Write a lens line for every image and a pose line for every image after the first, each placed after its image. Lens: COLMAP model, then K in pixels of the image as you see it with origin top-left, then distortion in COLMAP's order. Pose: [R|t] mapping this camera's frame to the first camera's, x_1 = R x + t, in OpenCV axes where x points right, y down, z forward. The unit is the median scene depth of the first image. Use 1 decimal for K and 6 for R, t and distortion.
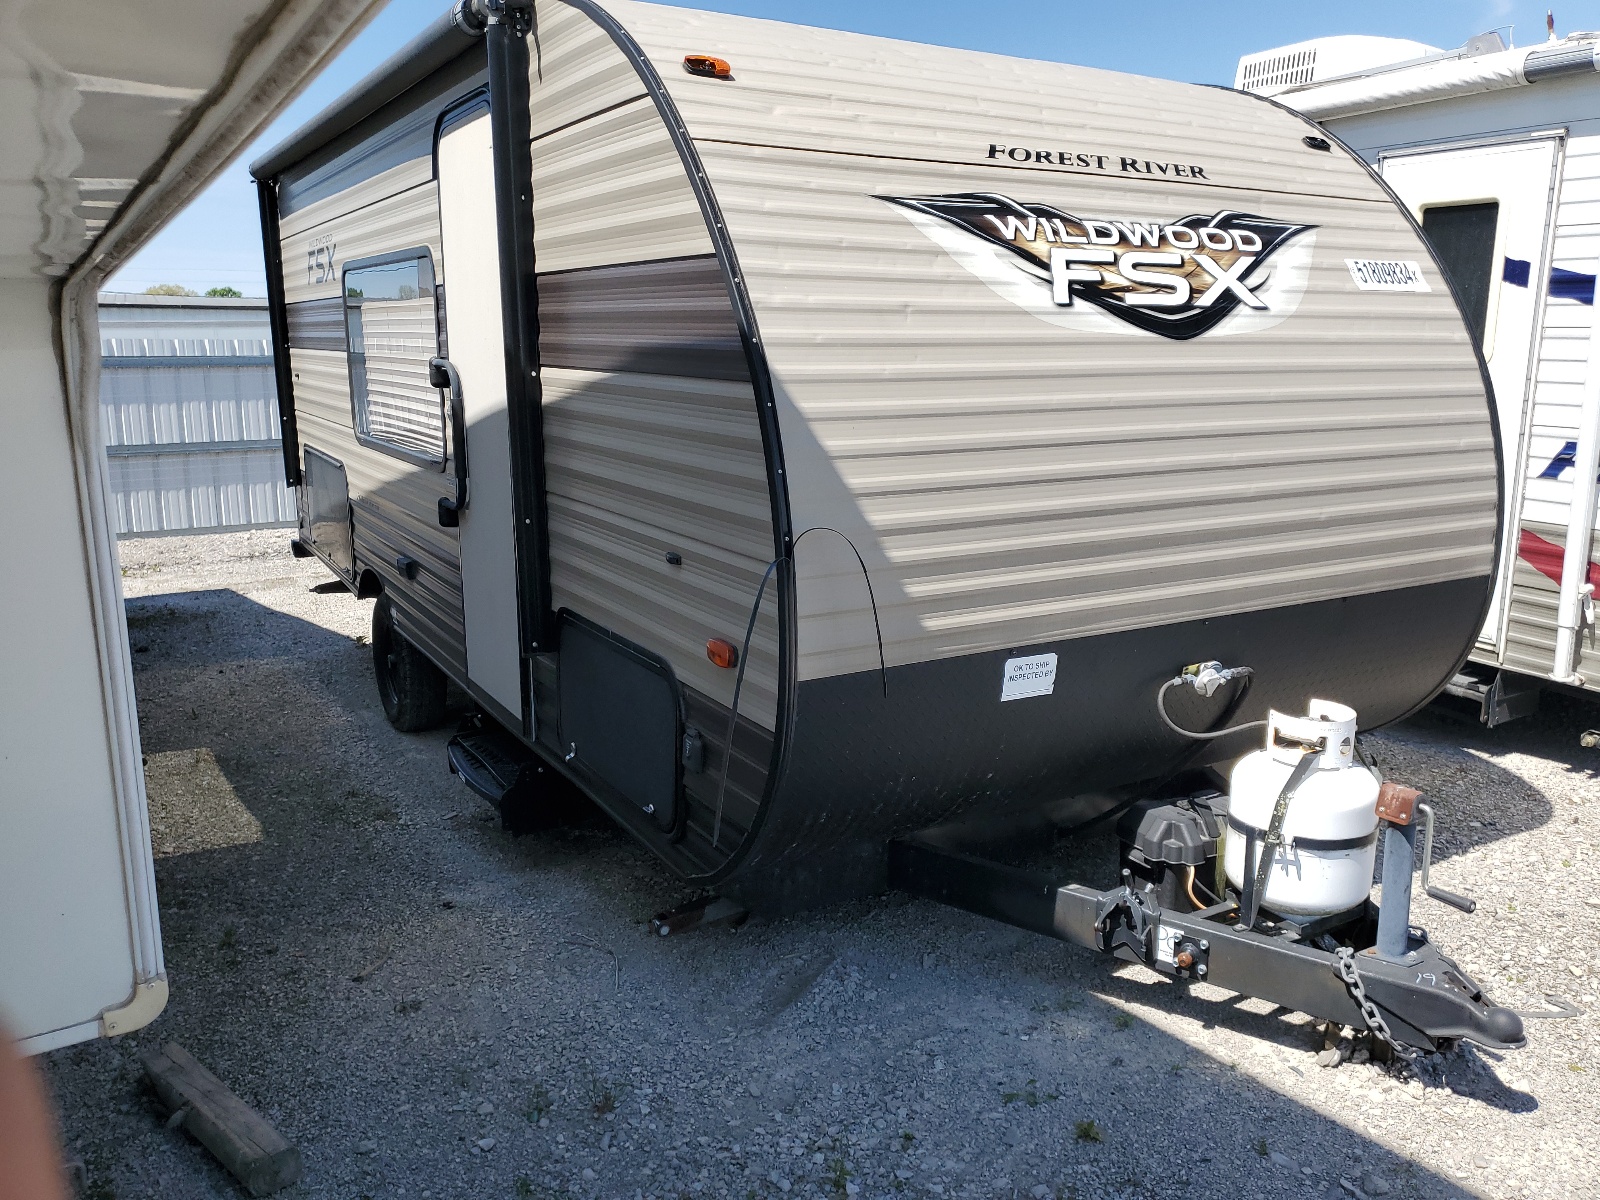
lens RADIAL K [[1252.6, 0, 802.8], [0, 1252.6, 594.4], [0, 0, 1]] dist [0.065636, -0.002122]
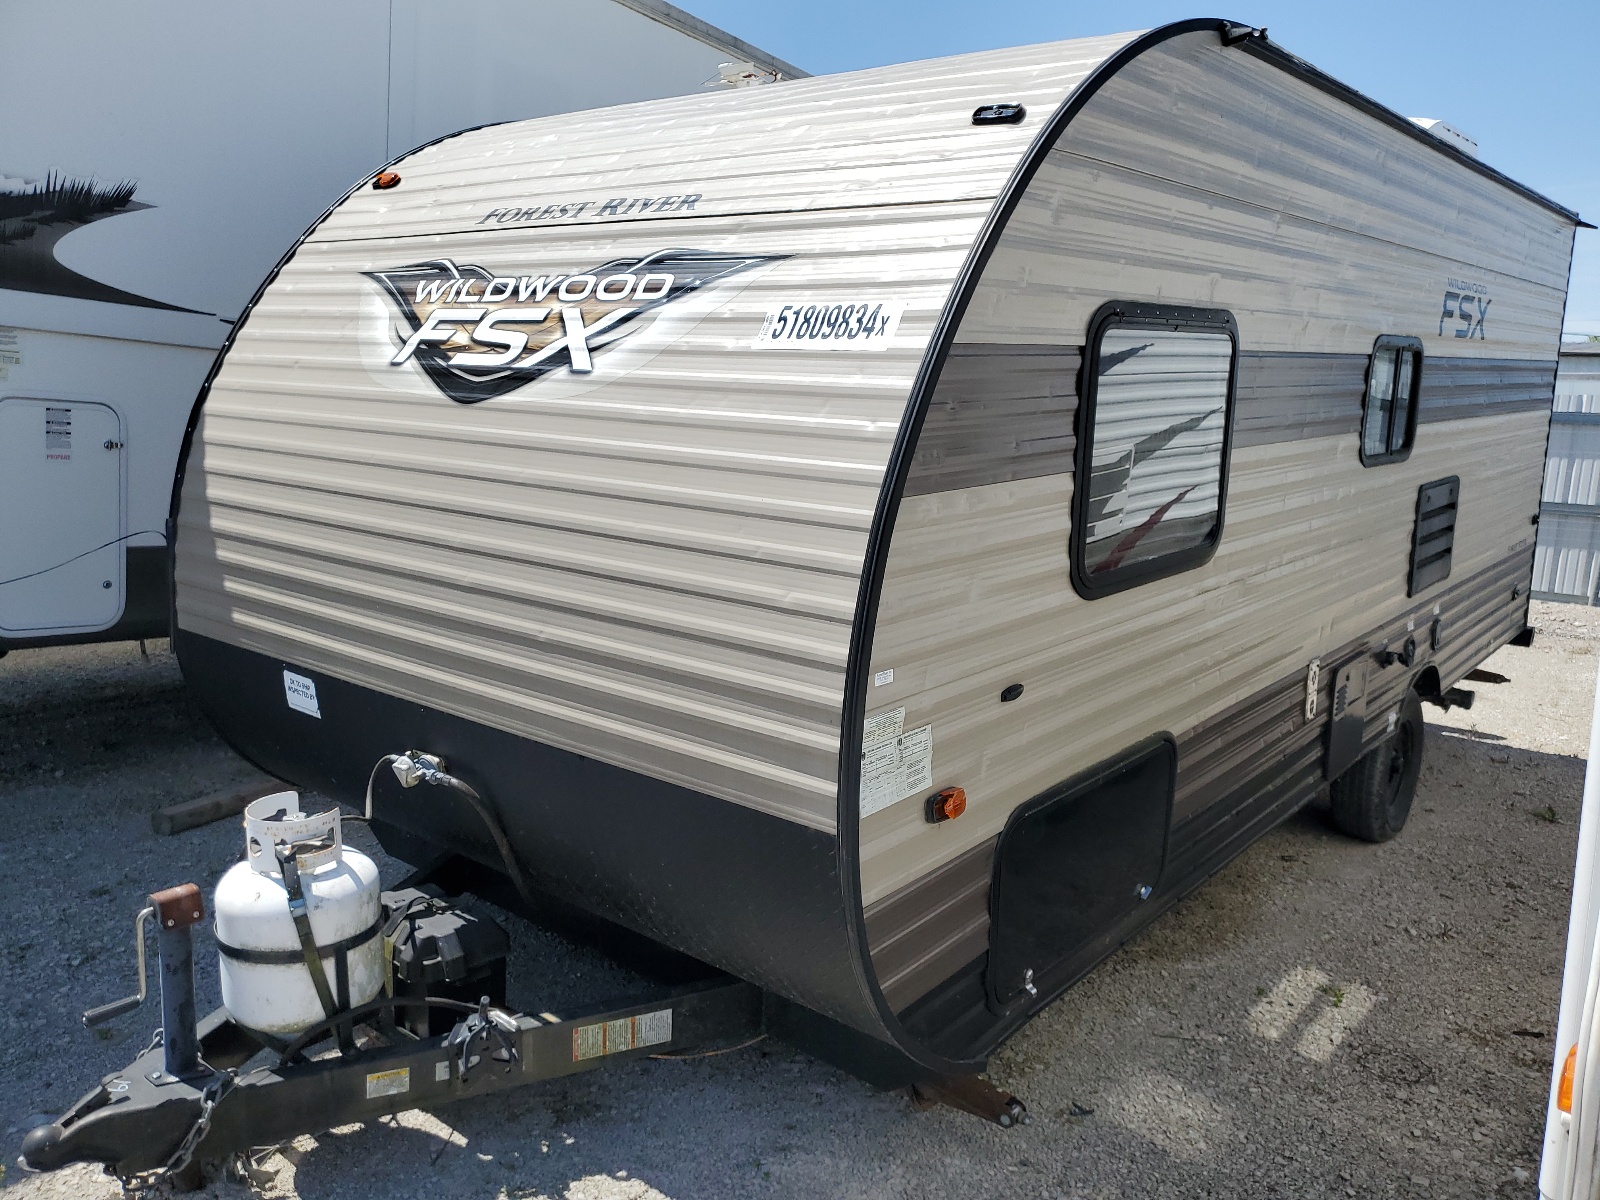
lens RADIAL K [[1252.6, 0, 797.5], [0, 1252.6, 603.3], [0, 0, 1]] dist [0.065636, -0.002122]
pose [[0.326483, 0.180651, -0.927779, 1.230668], [-0.210183, 0.970866, 0.115077, -0.213156], [0.921538, 0.157433, 0.354941, 0.905600]]
